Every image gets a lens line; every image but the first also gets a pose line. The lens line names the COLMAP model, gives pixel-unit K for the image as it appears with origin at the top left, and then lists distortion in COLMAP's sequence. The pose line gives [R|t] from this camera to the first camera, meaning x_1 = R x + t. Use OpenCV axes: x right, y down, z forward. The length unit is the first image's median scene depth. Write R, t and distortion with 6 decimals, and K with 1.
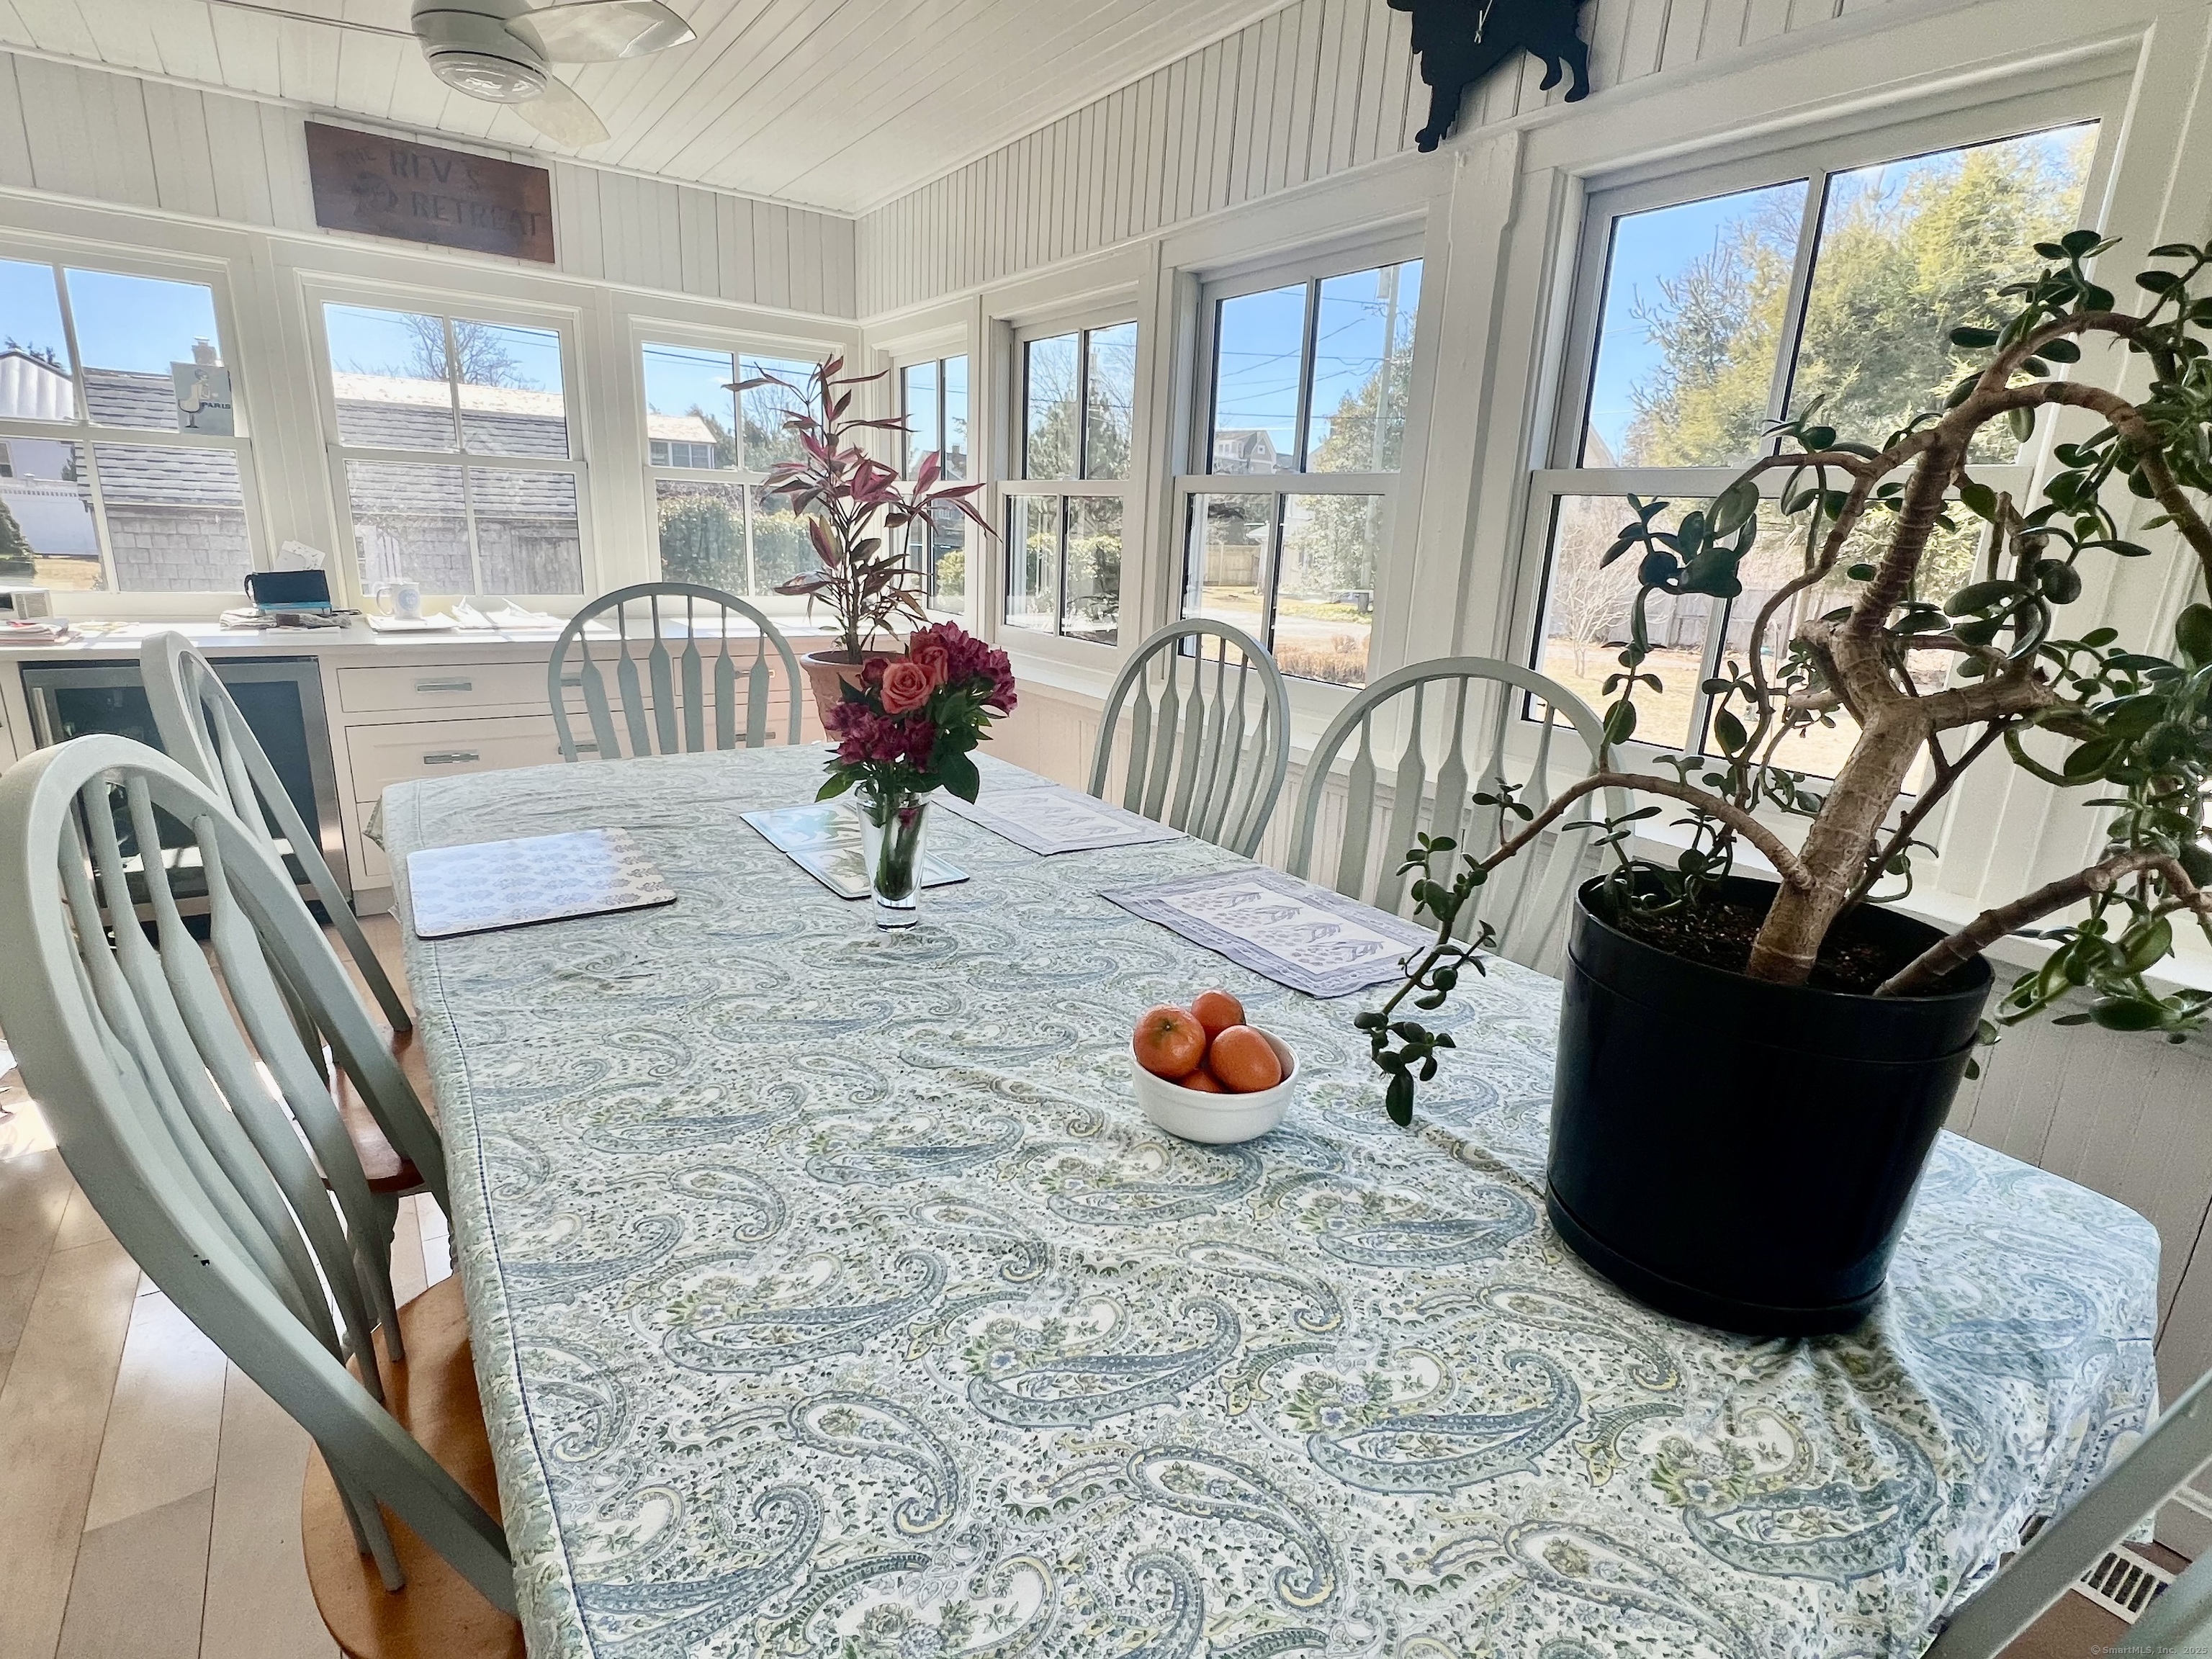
lens RADIAL K [[1095.0, 0, 1104.4], [0, 1095.0, 843.5], [0, 0, 1]] dist [0.005995, 0.001730]
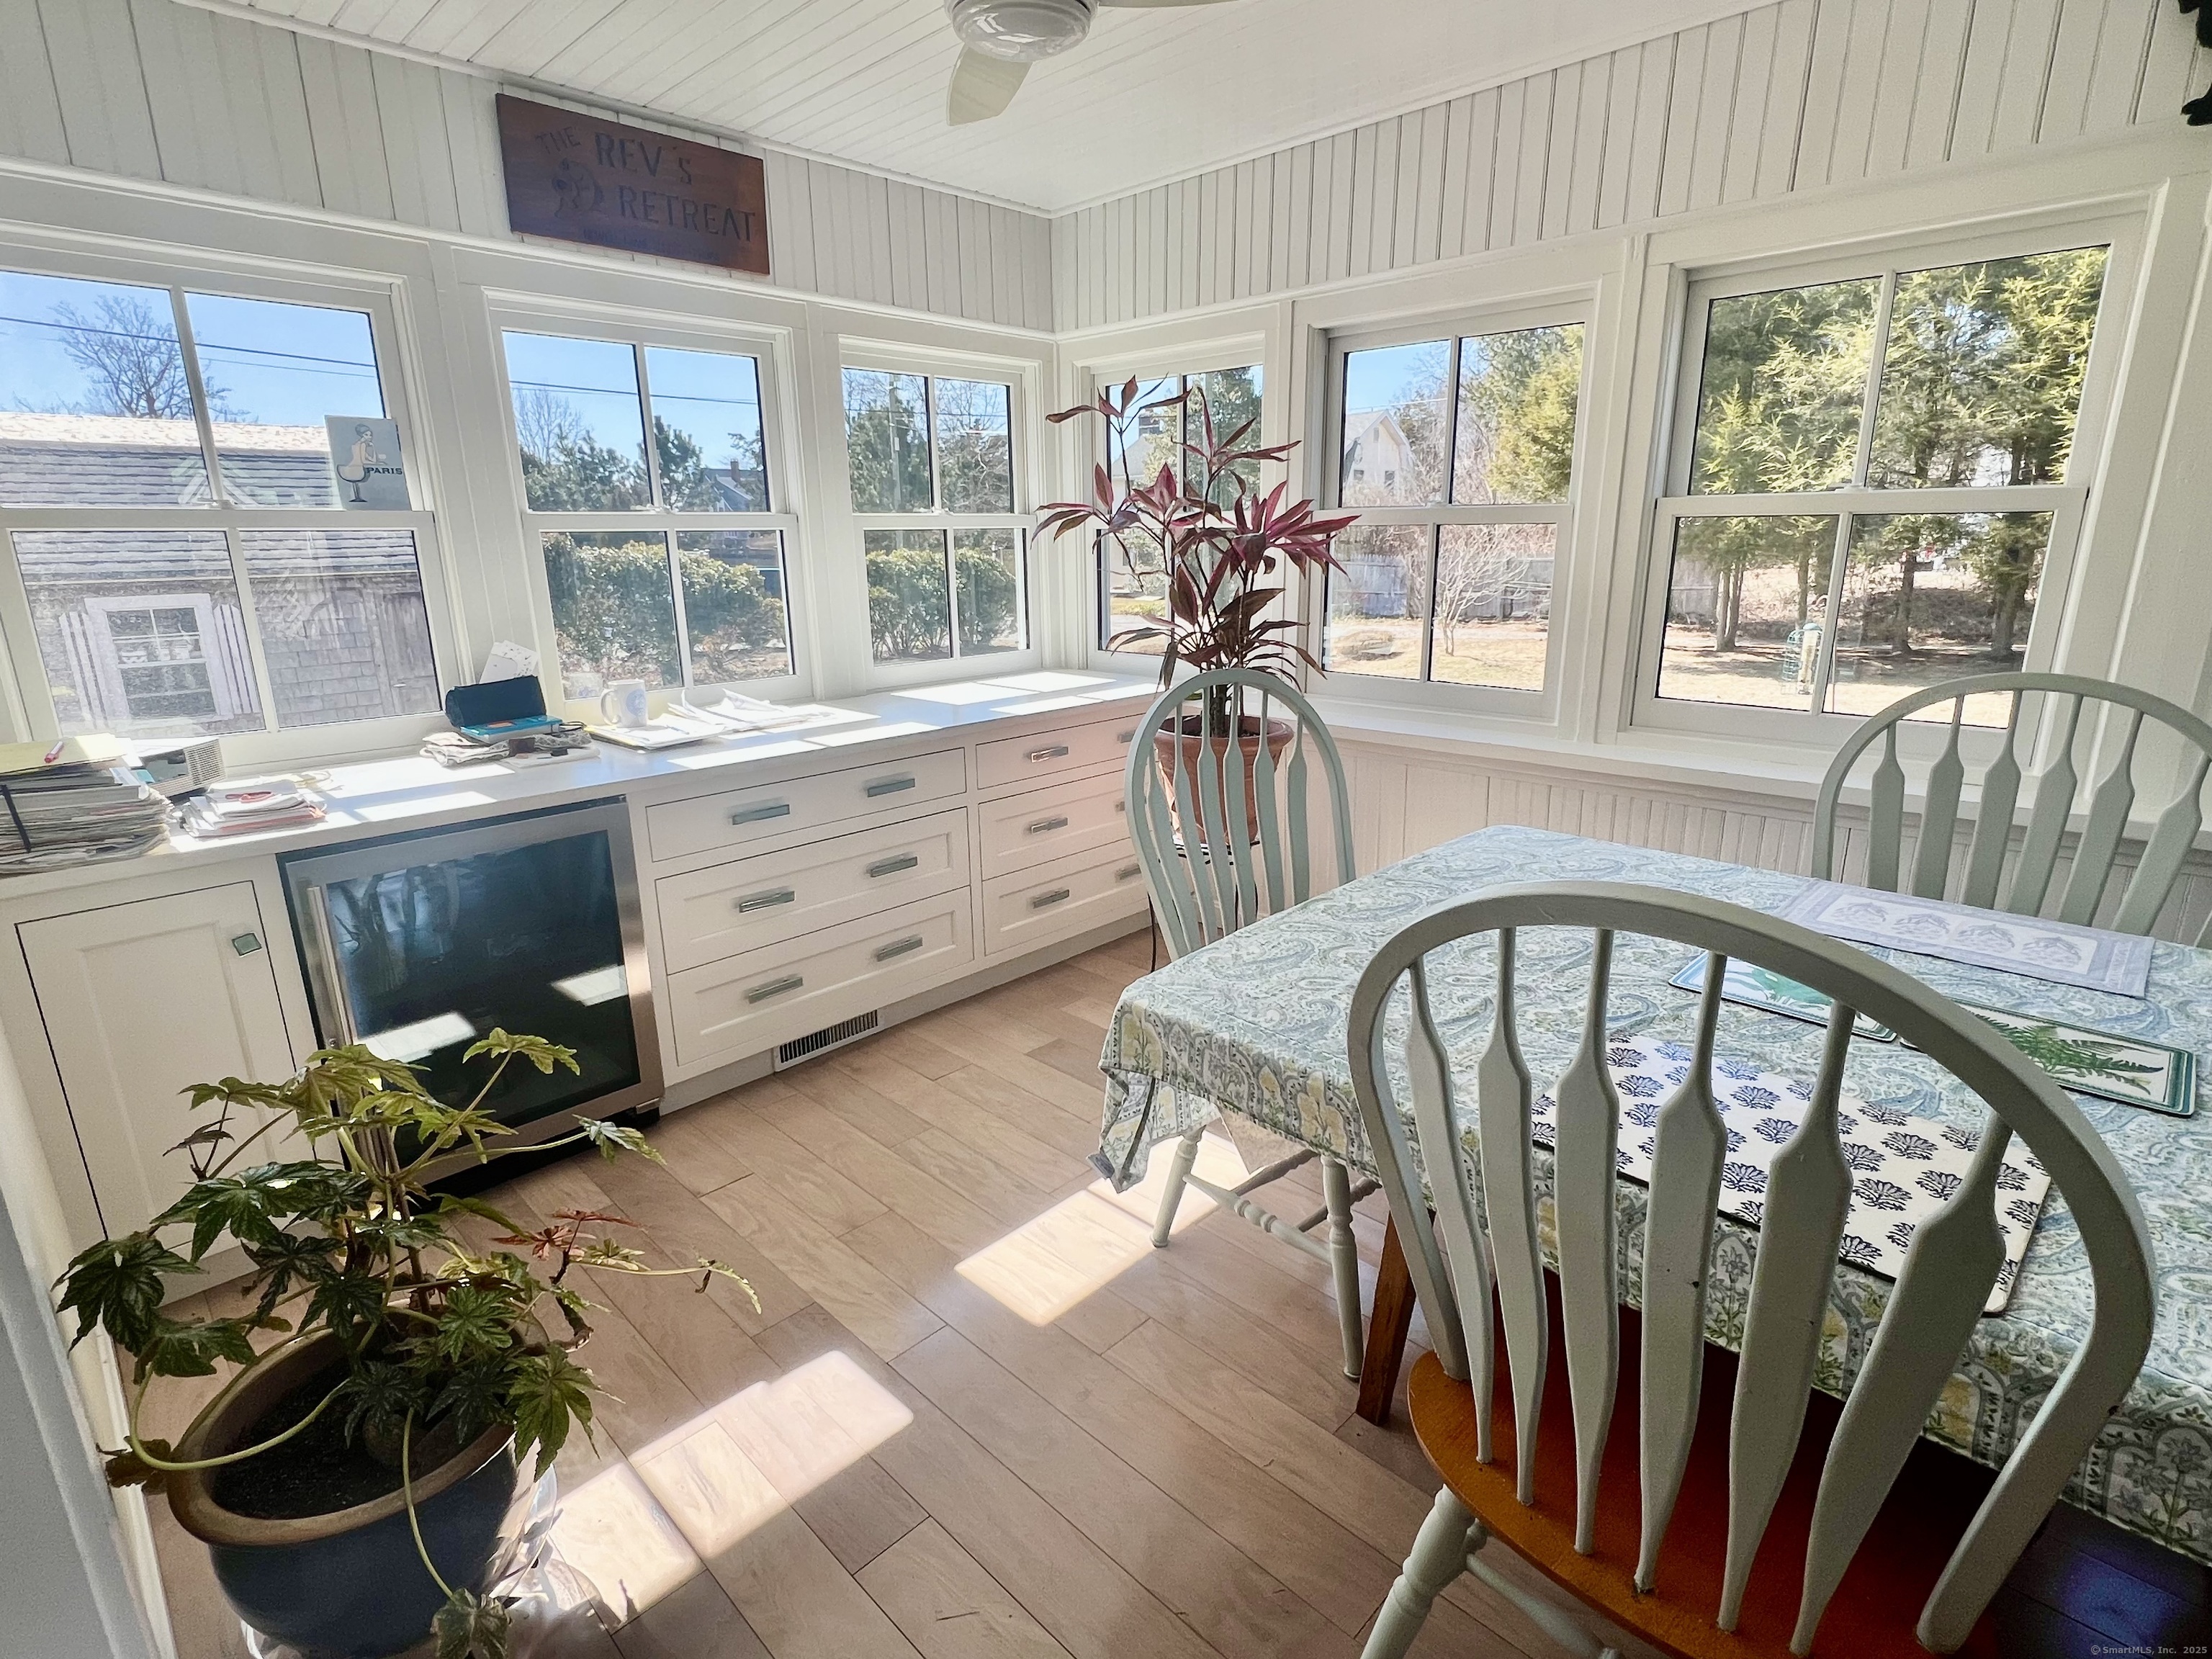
lens RADIAL K [[1095.0, 0, 1111.9], [0, 1095.0, 838.7], [0, 0, 1]] dist [0.005995, 0.001730]
pose [[0.979571, -0.105431, 0.171247, -0.467987], [0.106672, 0.994292, 0.001964, -0.095017], [-0.170476, 0.016344, 0.985226, 0.178027]]
